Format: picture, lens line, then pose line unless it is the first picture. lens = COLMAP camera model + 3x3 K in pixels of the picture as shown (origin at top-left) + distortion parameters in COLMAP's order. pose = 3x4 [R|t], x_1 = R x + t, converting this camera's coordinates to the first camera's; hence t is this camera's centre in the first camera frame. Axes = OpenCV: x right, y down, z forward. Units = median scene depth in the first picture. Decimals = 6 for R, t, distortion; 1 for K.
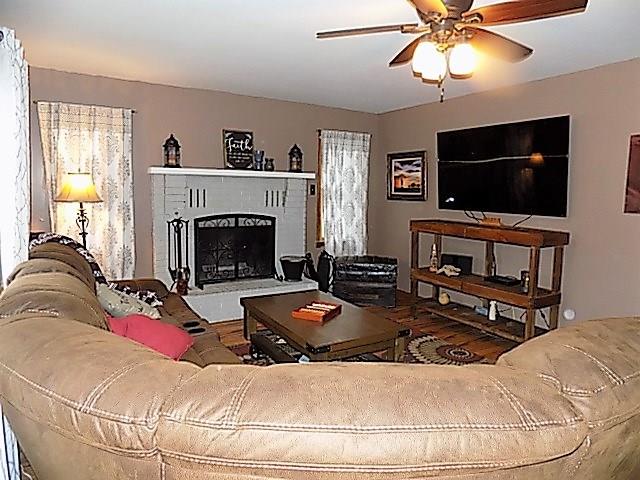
lens RADIAL K [[428.8, 0, 322.6], [0, 428.8, 240.0], [0, 0, 1]] dist [-0.046568, 0.035459]
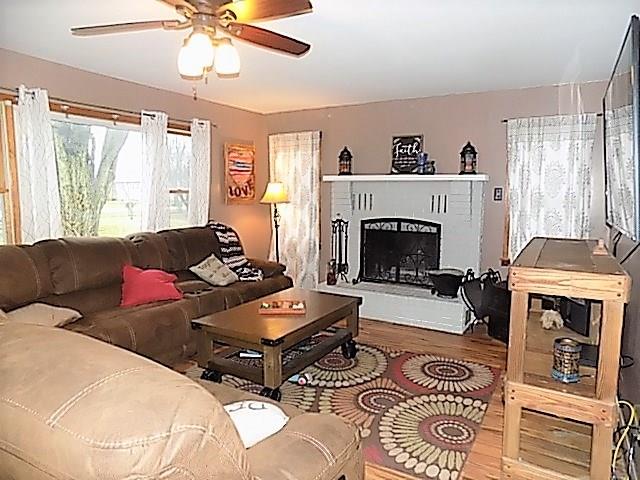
lens RADIAL K [[428.8, 0, 322.1], [0, 428.8, 237.9], [0, 0, 1]] dist [-0.046568, 0.035459]
pose [[0.483069, 0.079937, -0.871925, 0.593696], [-0.103235, 0.994078, 0.033942, -0.030677], [0.869475, 0.073617, 0.488461, 0.354629]]
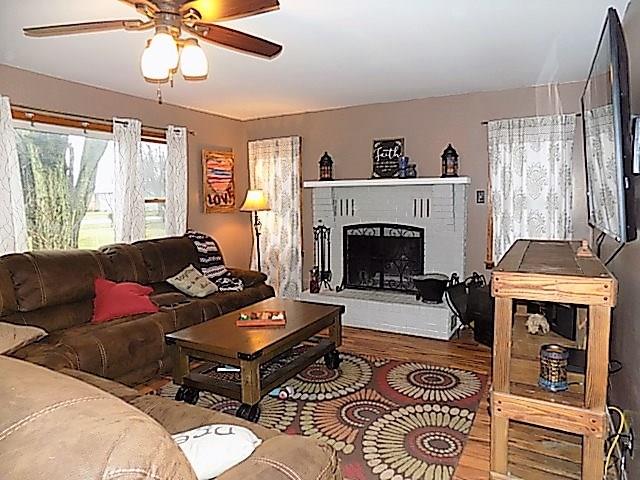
lens RADIAL K [[428.8, 0, 321.9], [0, 428.8, 237.7], [0, 0, 1]] dist [-0.046568, 0.035459]
pose [[0.510349, 0.055049, -0.858204, 0.581216], [-0.081169, 0.996577, 0.015656, -0.032387], [0.856128, 0.061669, 0.513071, 0.375908]]
